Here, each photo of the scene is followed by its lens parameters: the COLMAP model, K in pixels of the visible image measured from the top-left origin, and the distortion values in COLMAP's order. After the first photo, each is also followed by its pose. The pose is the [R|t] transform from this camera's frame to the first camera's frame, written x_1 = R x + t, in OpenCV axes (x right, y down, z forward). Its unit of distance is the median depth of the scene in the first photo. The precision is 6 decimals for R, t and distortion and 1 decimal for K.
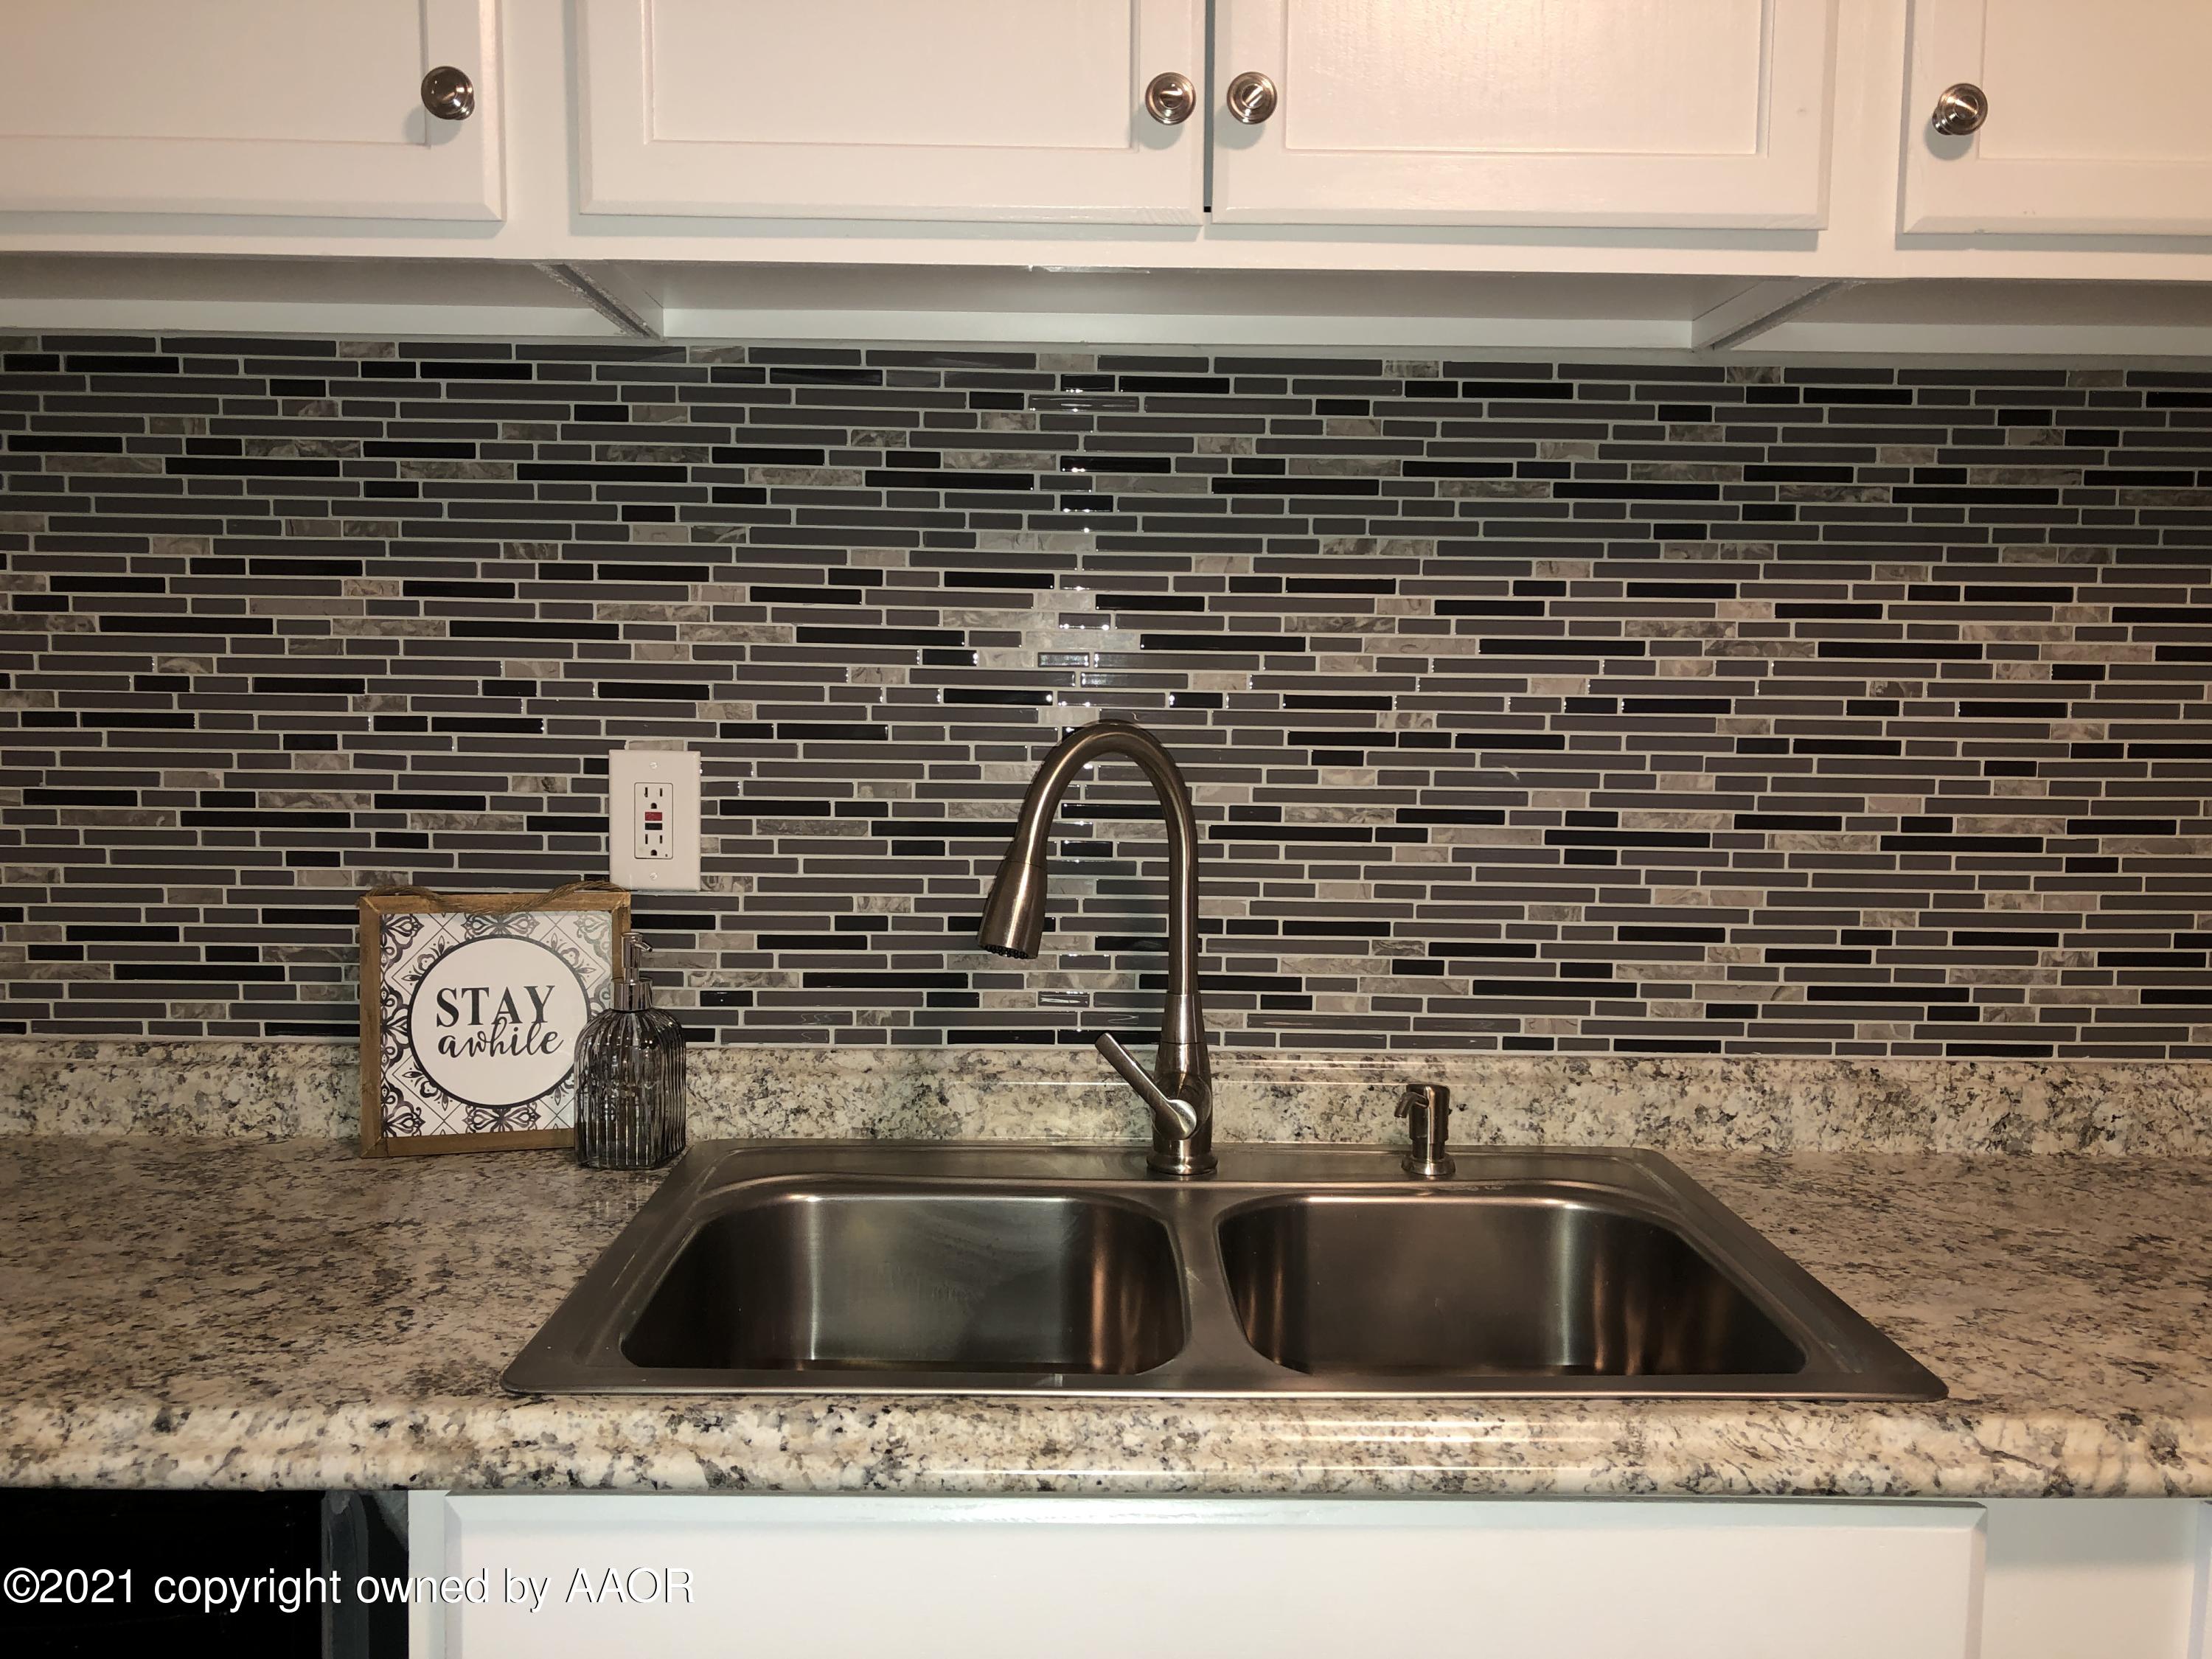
lens RADIAL K [[1844.1, 0, 1090.0], [0, 1844.1, 819.3], [0, 0, 1]] dist [0.056517, -0.077172]
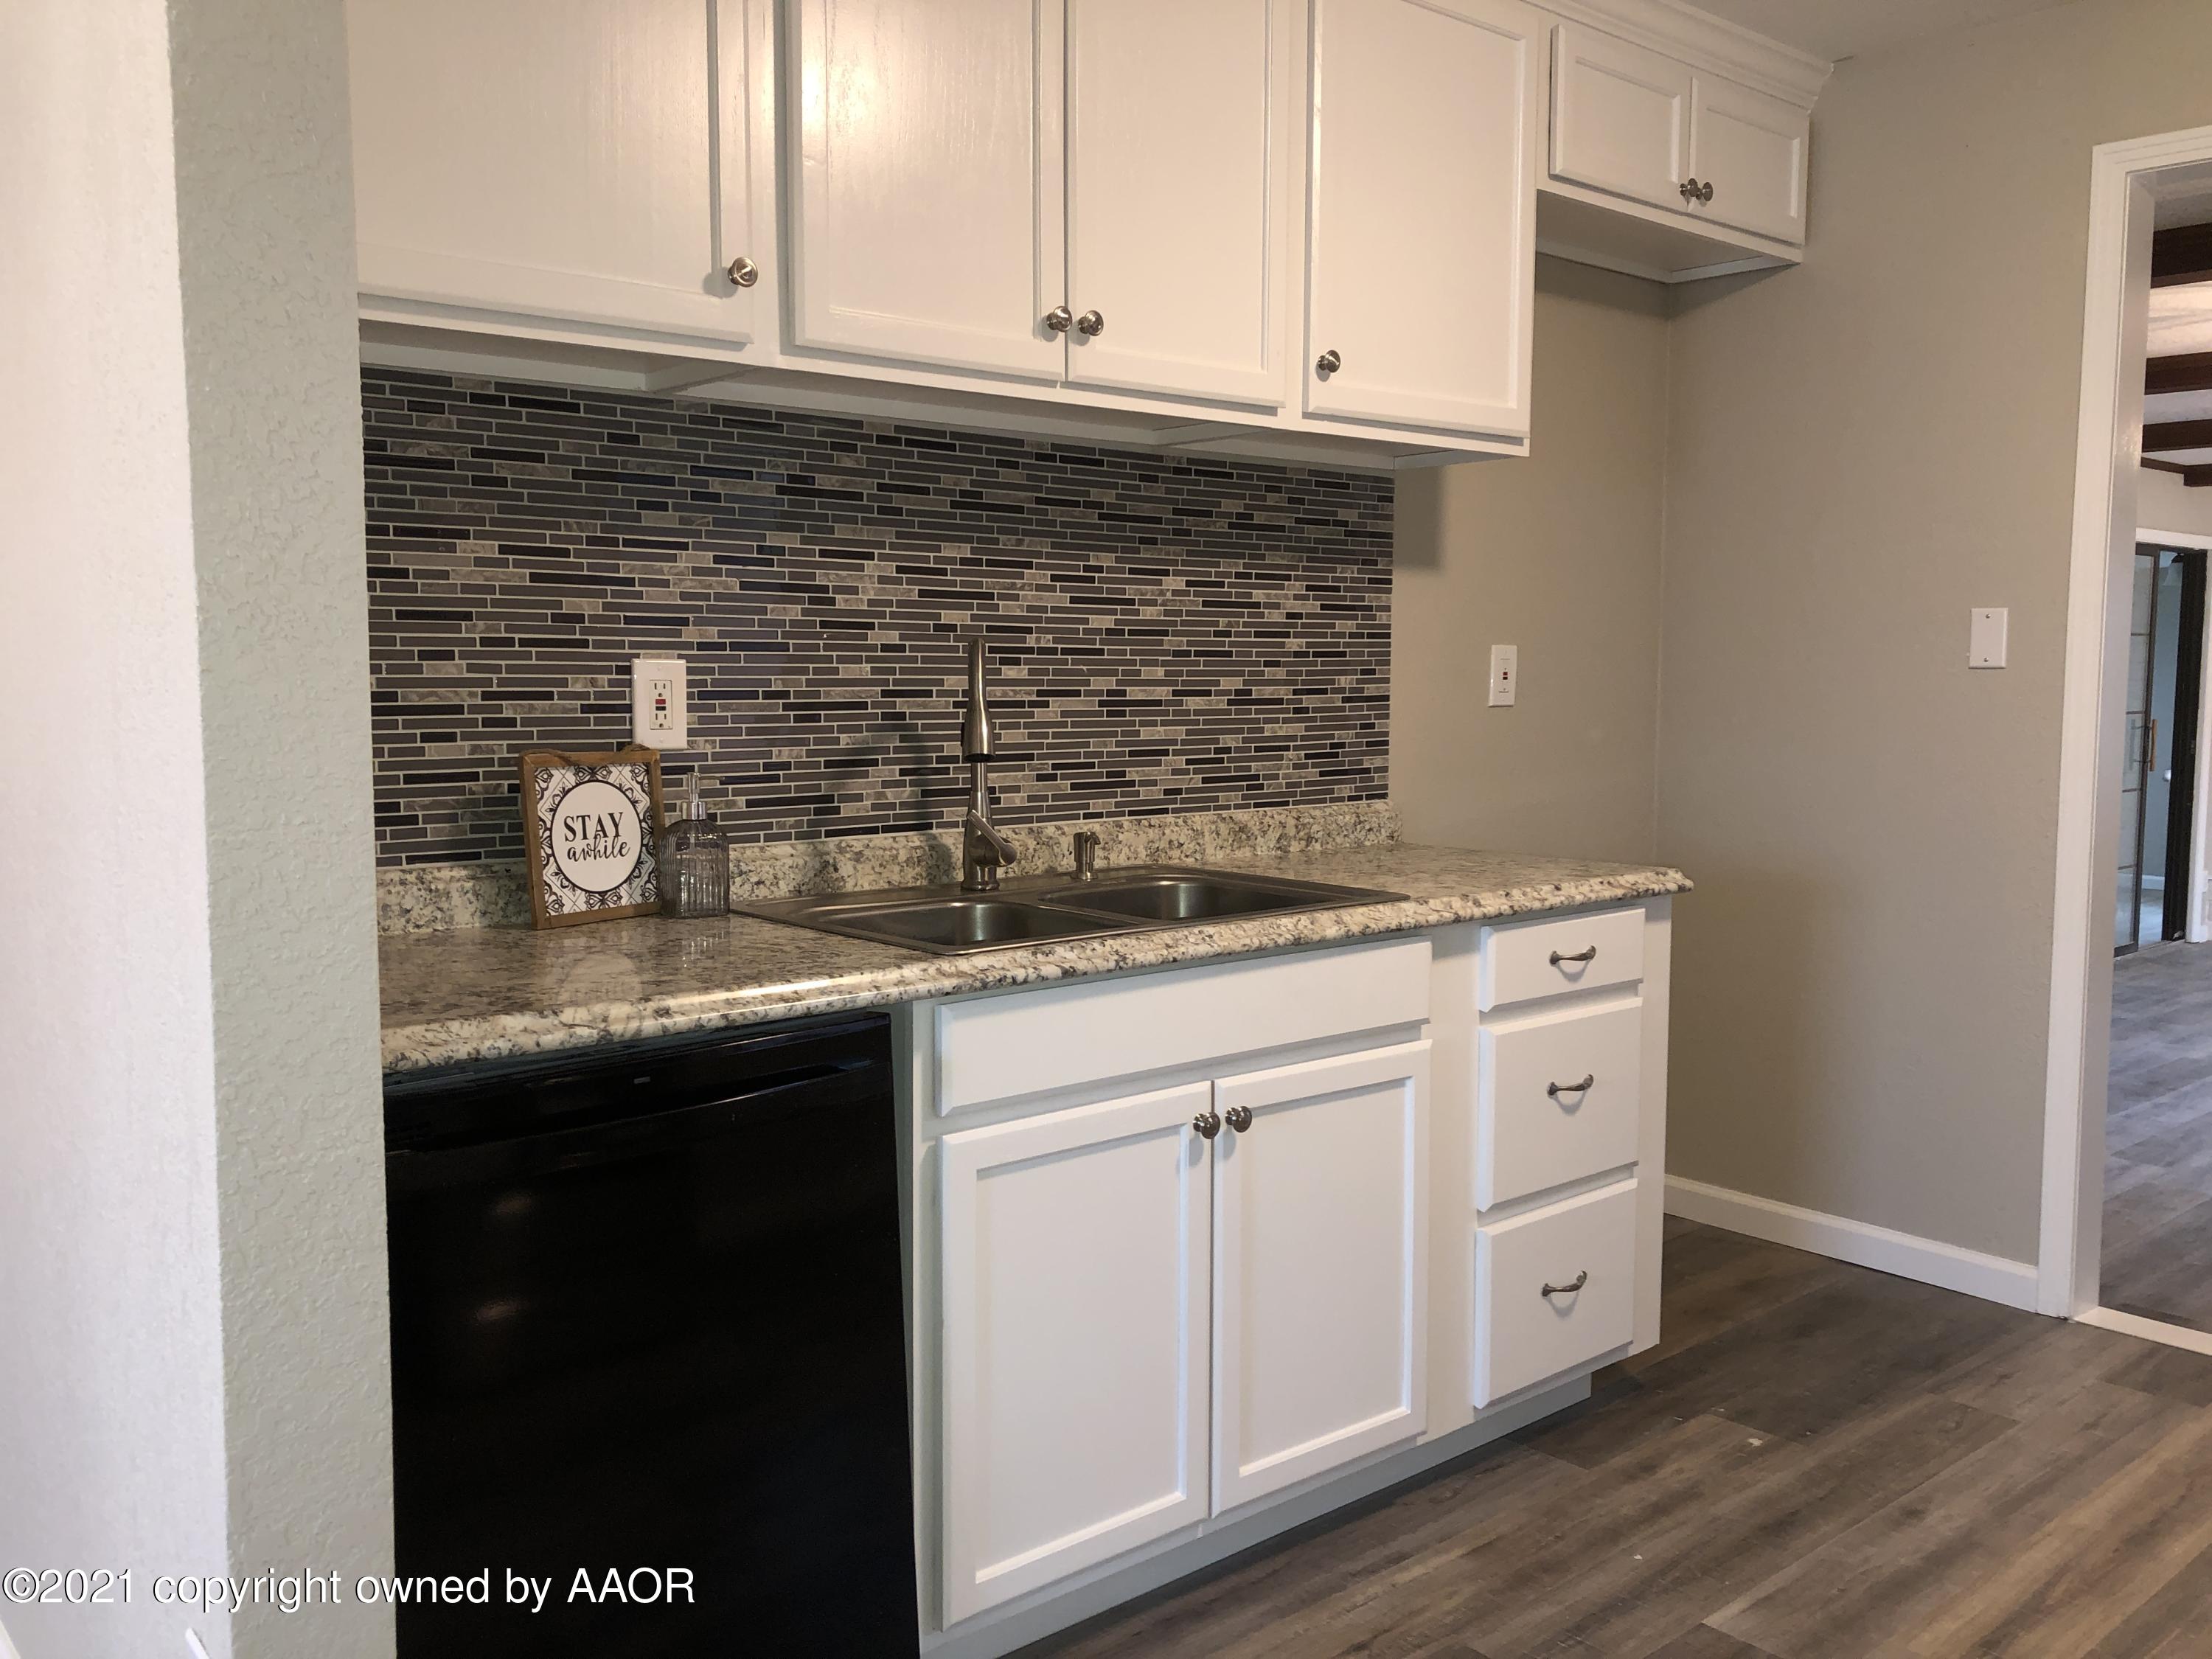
lens RADIAL K [[1844.1, 0, 1106.4], [0, 1844.1, 832.0], [0, 0, 1]] dist [0.056517, -0.077172]
pose [[0.764731, -0.068083, 0.640743, -0.952235], [0.055585, 0.997666, 0.039667, 0.066352], [-0.641948, 0.005281, 0.766730, -0.427077]]
